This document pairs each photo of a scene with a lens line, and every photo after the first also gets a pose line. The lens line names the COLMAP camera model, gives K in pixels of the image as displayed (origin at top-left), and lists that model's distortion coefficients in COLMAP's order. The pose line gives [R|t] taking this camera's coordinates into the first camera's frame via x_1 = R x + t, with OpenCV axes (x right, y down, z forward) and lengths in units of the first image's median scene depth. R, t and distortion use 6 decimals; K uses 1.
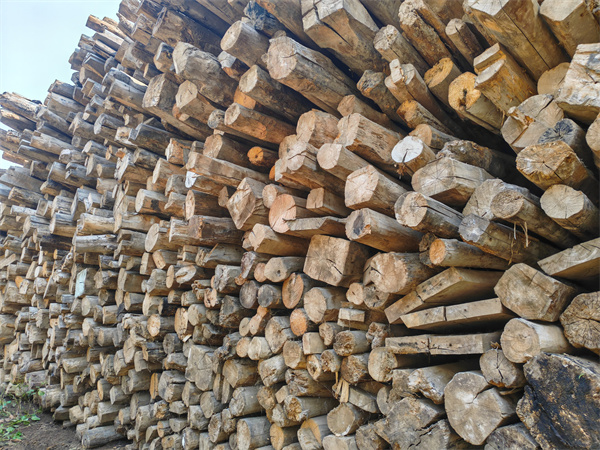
lens RADIAL K [[470.5, 0, 299.8], [0, 470.5, 224.9], [0, 0, 1]] dist [0.010250, 0.001750]
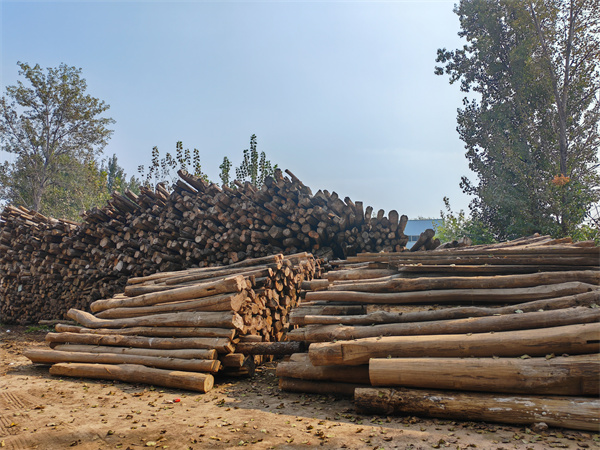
lens RADIAL K [[470.5, 0, 300.5], [0, 470.5, 225.3], [0, 0, 1]] dist [0.010250, 0.001750]
pose [[0.956623, 0.016594, 0.290857, 0.810926], [-0.008503, 0.999542, -0.029058, -0.396841], [-0.291206, 0.025325, 0.956325, -4.480451]]
